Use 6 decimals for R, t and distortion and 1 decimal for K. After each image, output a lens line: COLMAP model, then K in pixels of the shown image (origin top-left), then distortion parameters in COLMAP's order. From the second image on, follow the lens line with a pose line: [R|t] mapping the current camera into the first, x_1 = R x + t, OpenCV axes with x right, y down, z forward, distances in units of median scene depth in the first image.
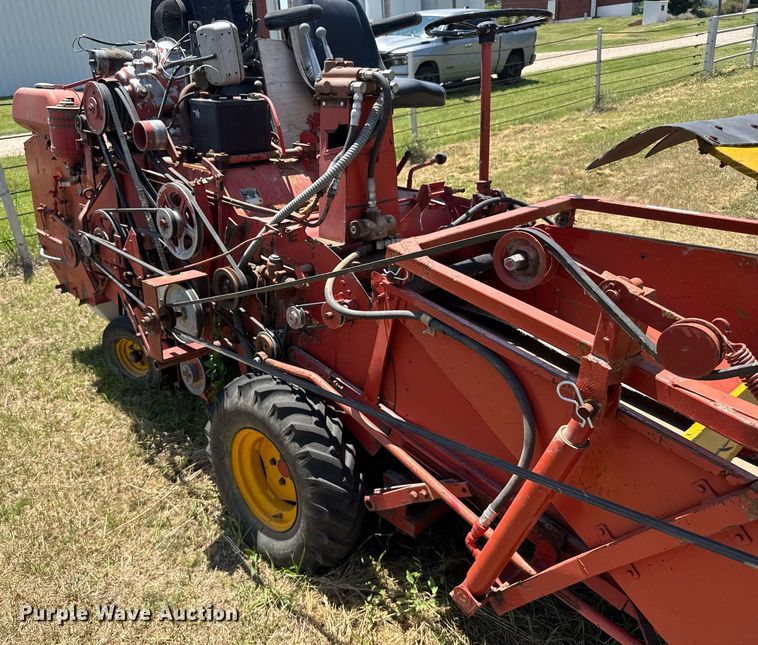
lens RADIAL K [[628.8, 0, 343.9], [0, 628.8, 335.7], [0, 0, 1]] dist [0.094525, -0.187177]
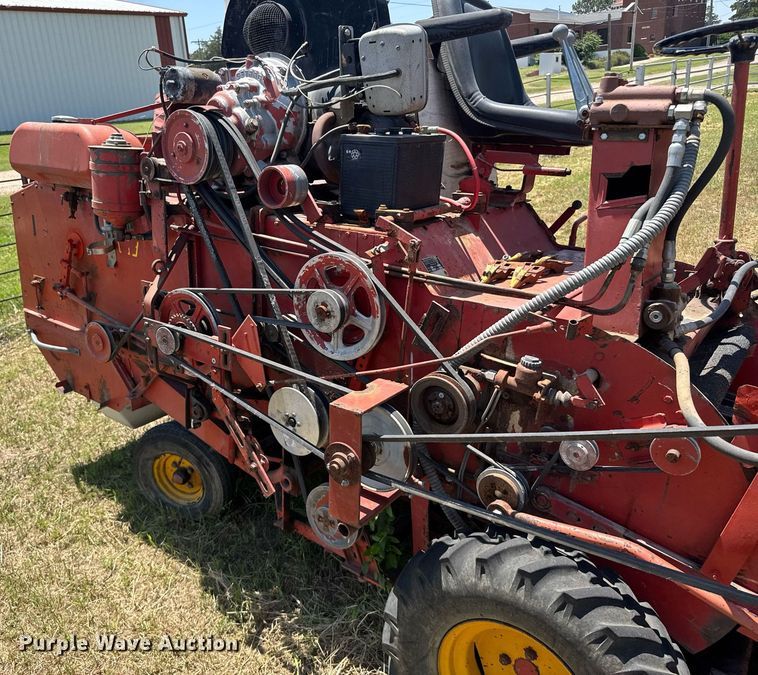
lens RADIAL K [[659.2, 0, 334.9], [0, 659.2, 341.1], [0, 0, 1]] dist [0.126903, -0.279621]
pose [[0.991686, -0.039092, 0.122598, -0.325604], [0.047558, 0.996625, -0.066911, -0.087536], [-0.119569, 0.072185, 0.990198, 0.265501]]
